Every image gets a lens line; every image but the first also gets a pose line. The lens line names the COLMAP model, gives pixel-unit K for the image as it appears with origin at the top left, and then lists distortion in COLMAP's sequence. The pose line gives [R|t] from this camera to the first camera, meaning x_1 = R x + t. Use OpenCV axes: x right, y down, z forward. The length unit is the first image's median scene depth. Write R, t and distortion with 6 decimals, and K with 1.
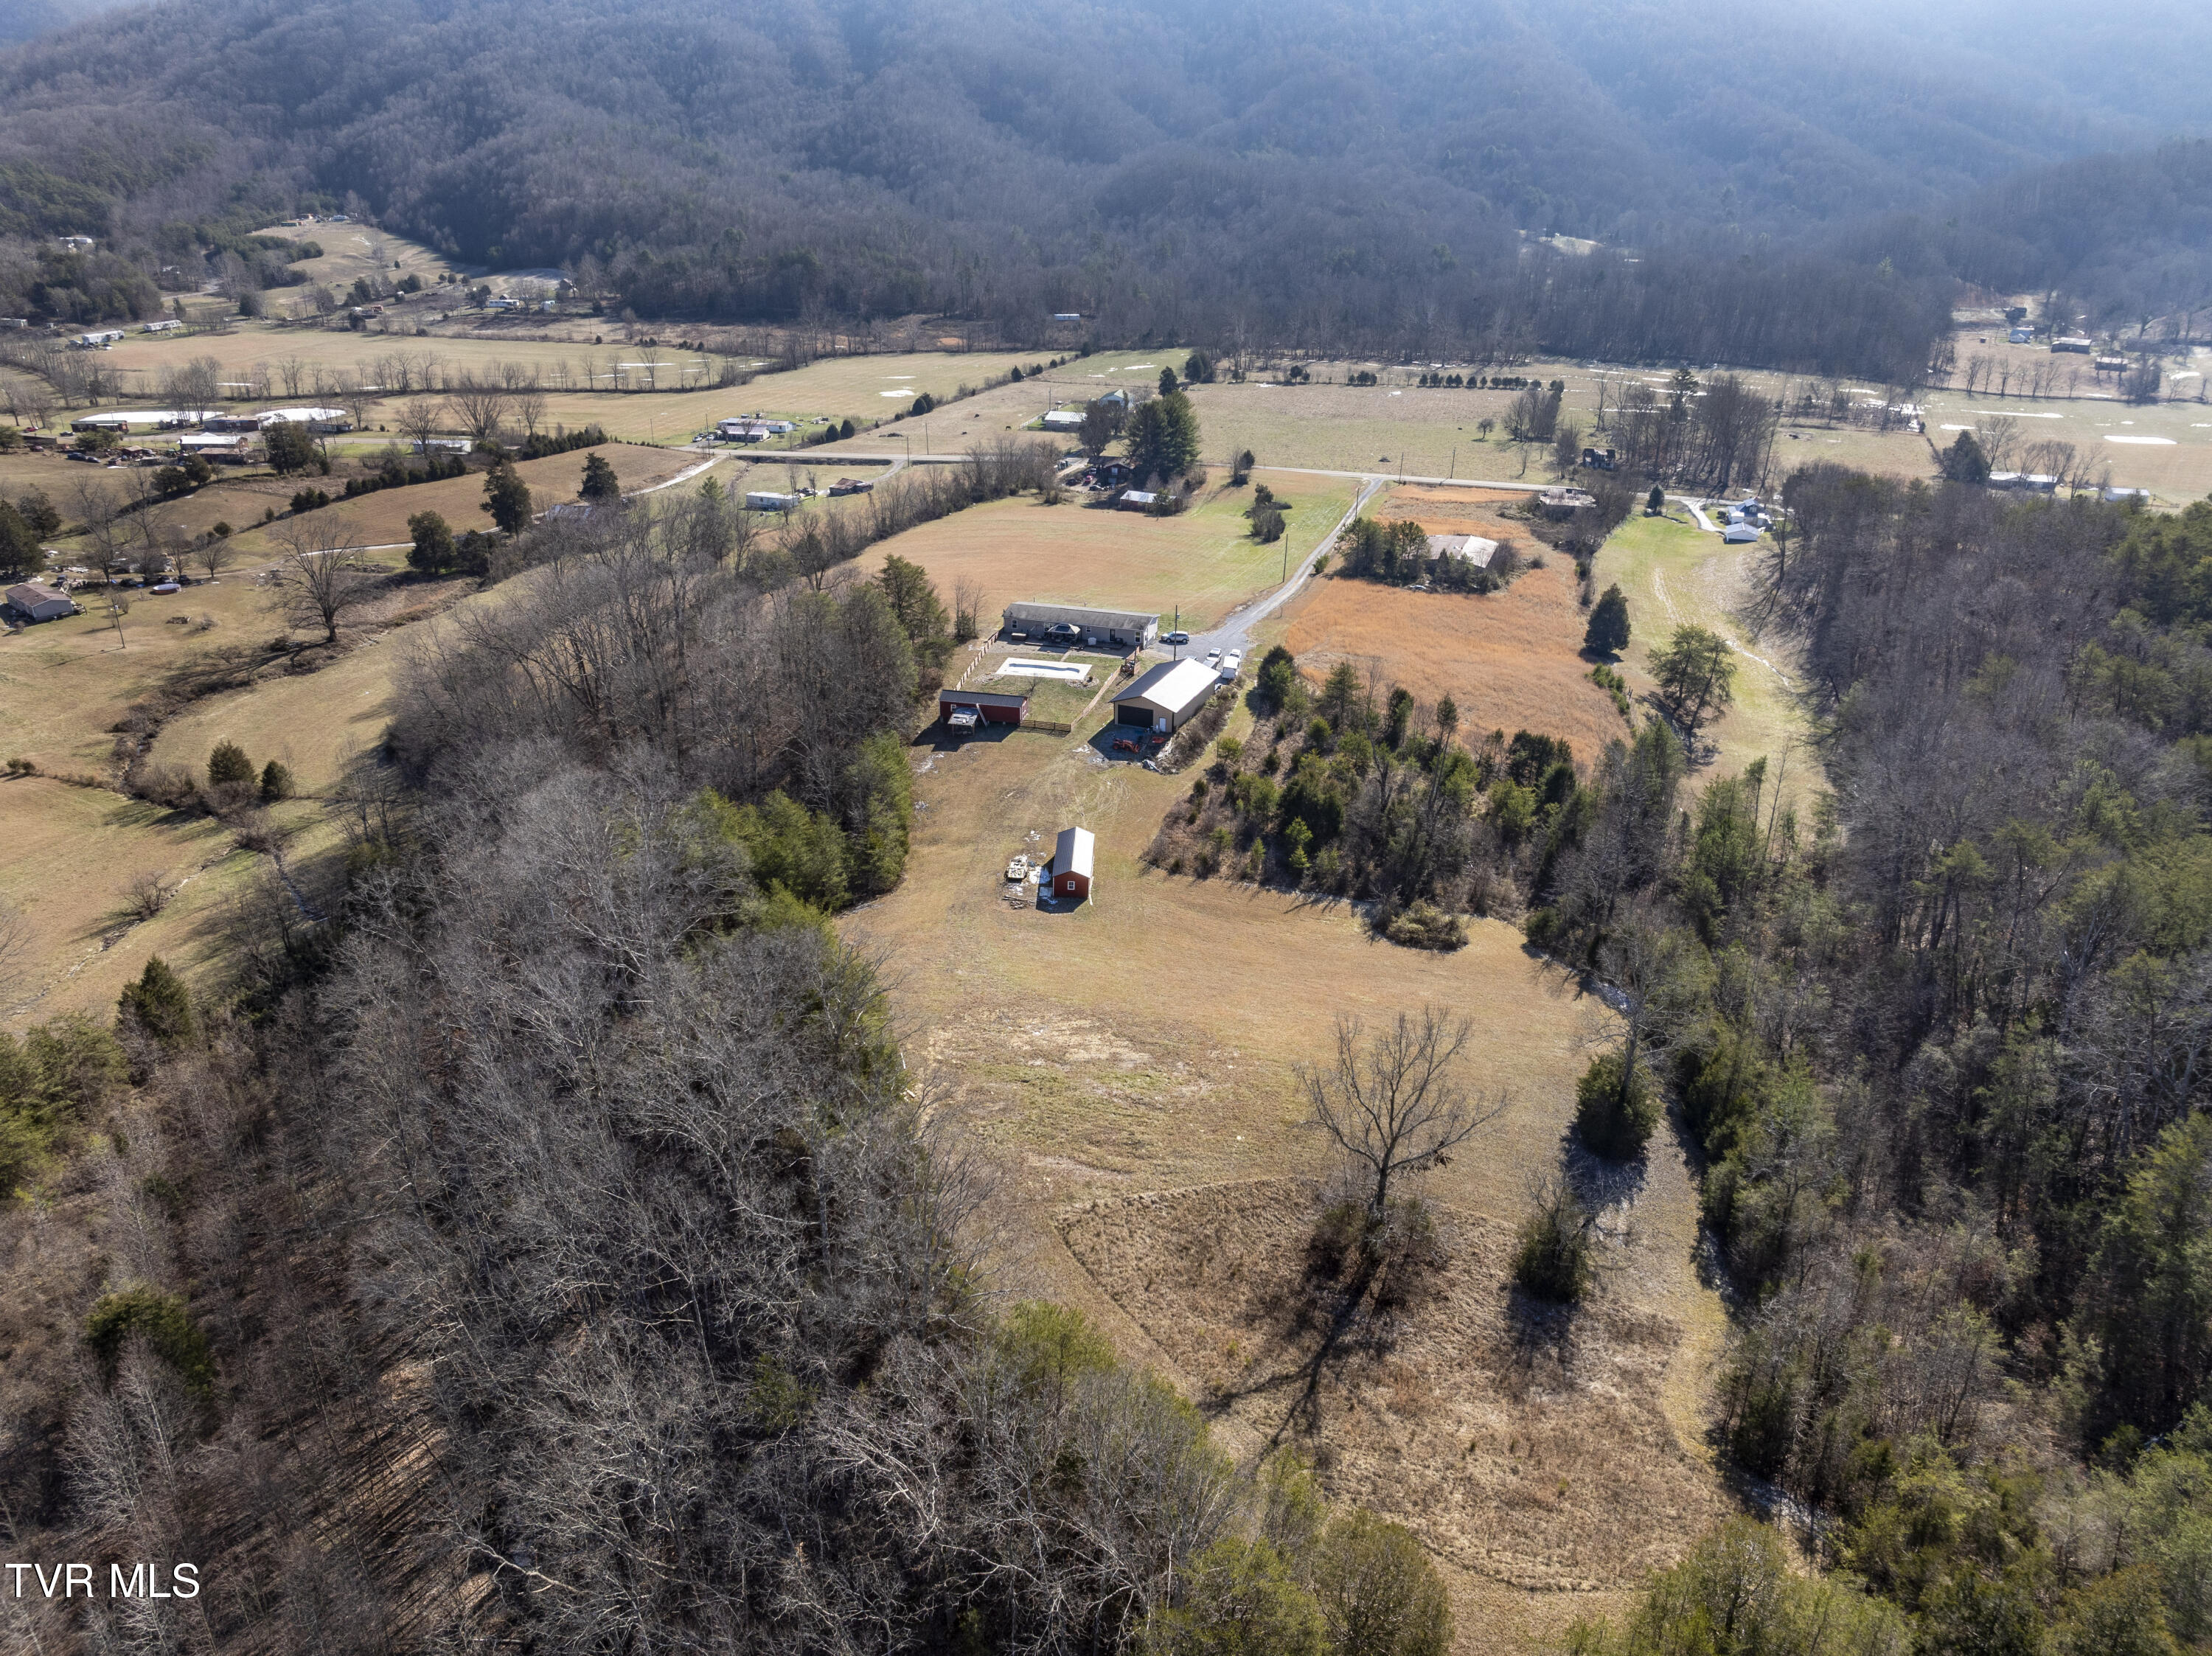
lens RADIAL K [[1571.8, 0, 1102.8], [0, 1571.8, 824.0], [0, 0, 1]] dist [-0.047998, 0.016335]
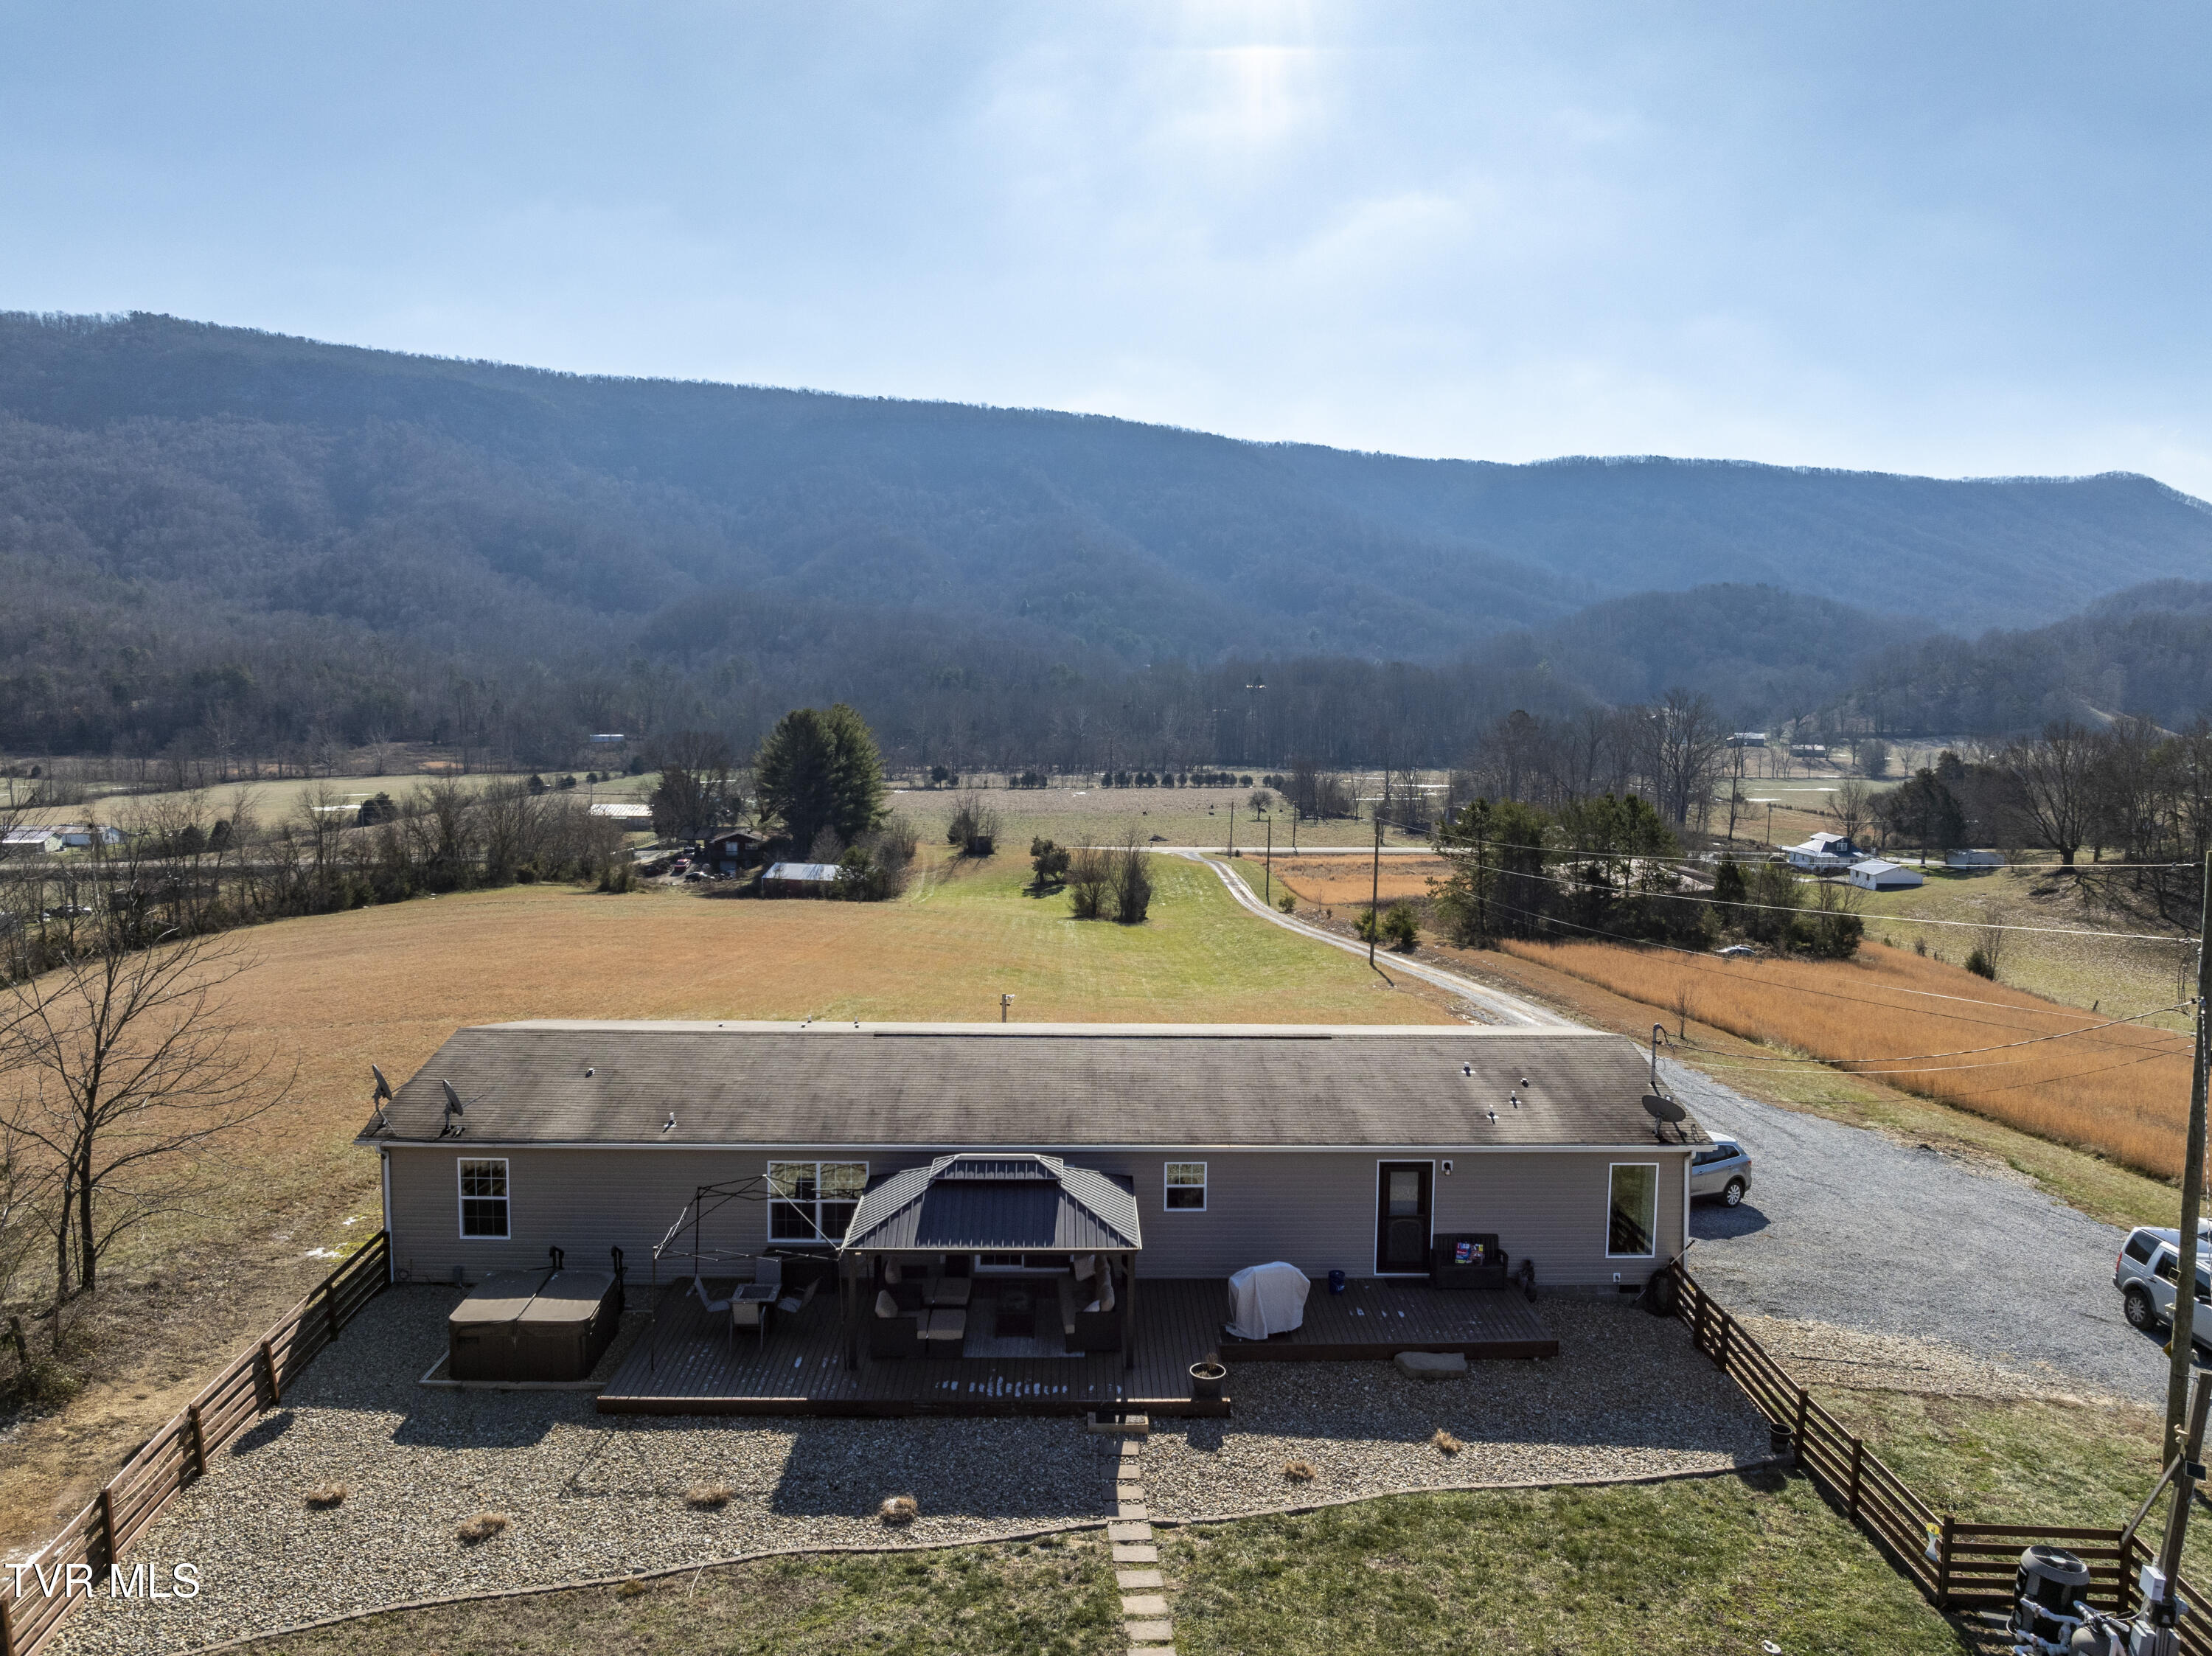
lens RADIAL K [[1571.8, 0, 1117.2], [0, 1571.8, 830.7], [0, 0, 1]] dist [-0.047998, 0.016335]
pose [[0.954471, -0.033854, 0.296378, -0.016024], [0.123178, 0.949609, -0.288219, -0.040792], [-0.271686, 0.311604, 0.910544, 0.311494]]
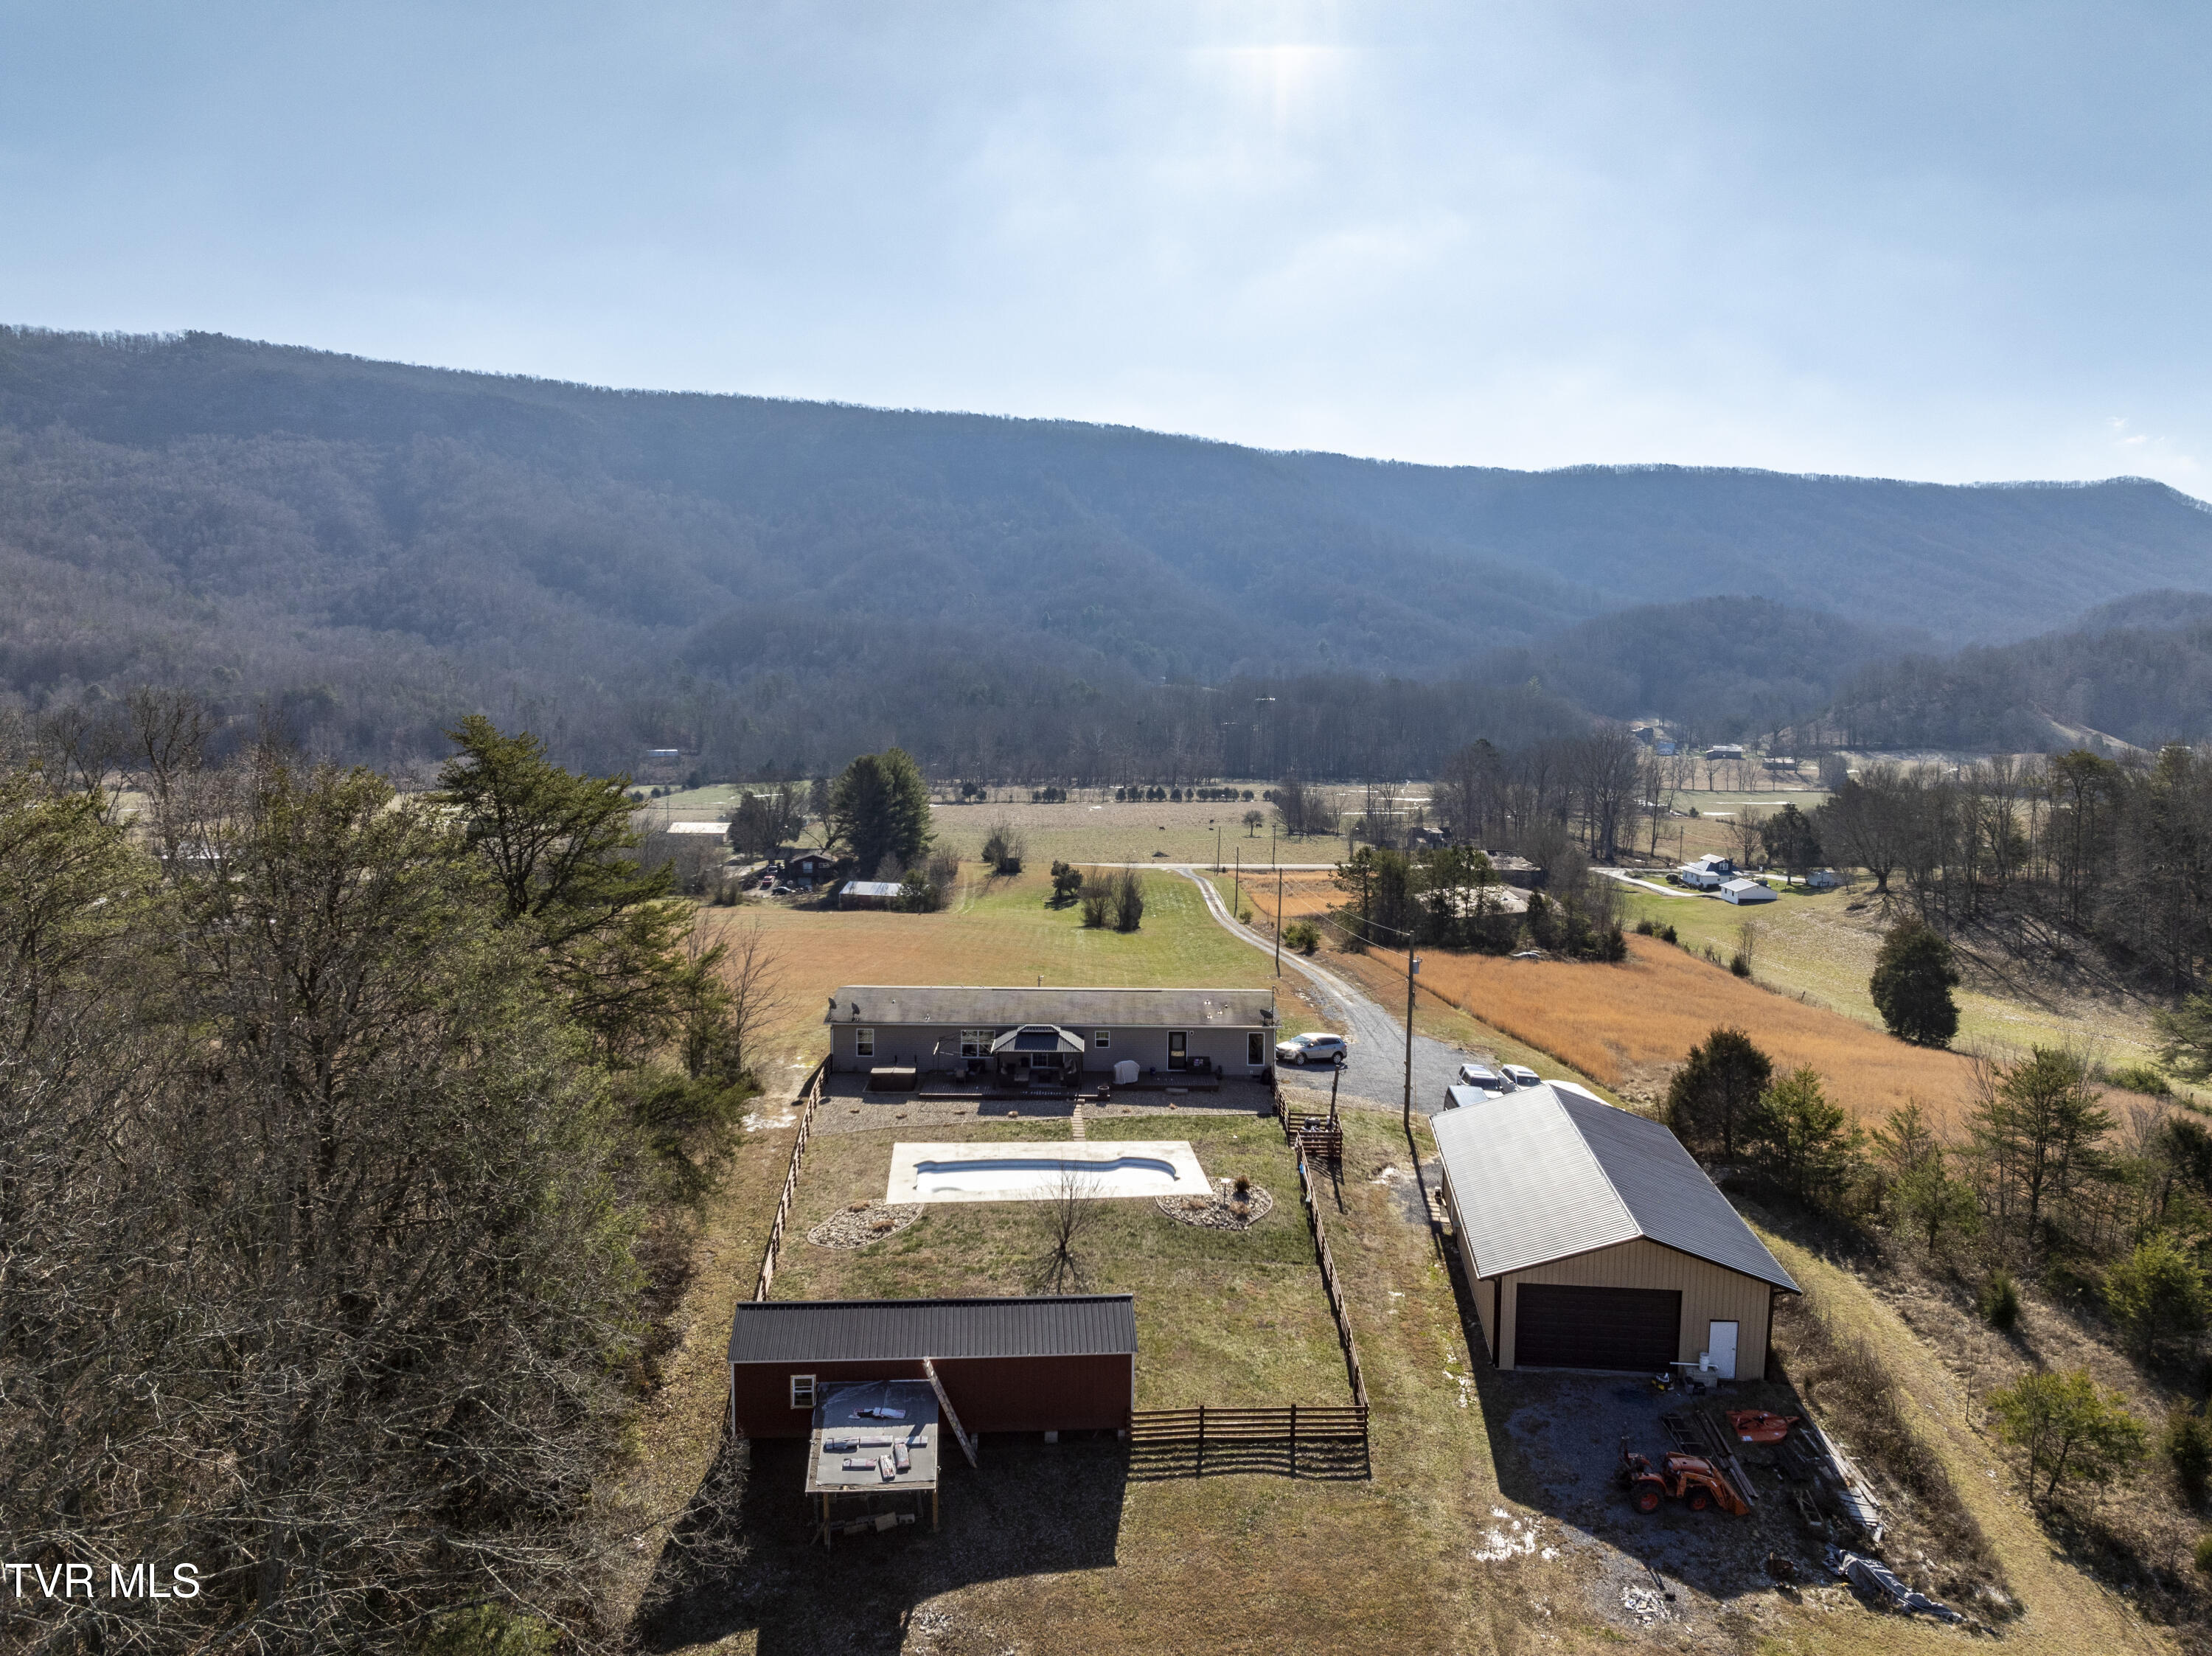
lens RADIAL K [[1571.8, 0, 1116.4], [0, 1571.8, 827.1], [0, 0, 1]] dist [-0.047998, 0.016335]
pose [[0.958554, -0.032130, 0.283093, -0.034251], [0.117641, 0.949598, -0.290557, -0.024596], [-0.259489, 0.311818, 0.914021, 0.238918]]
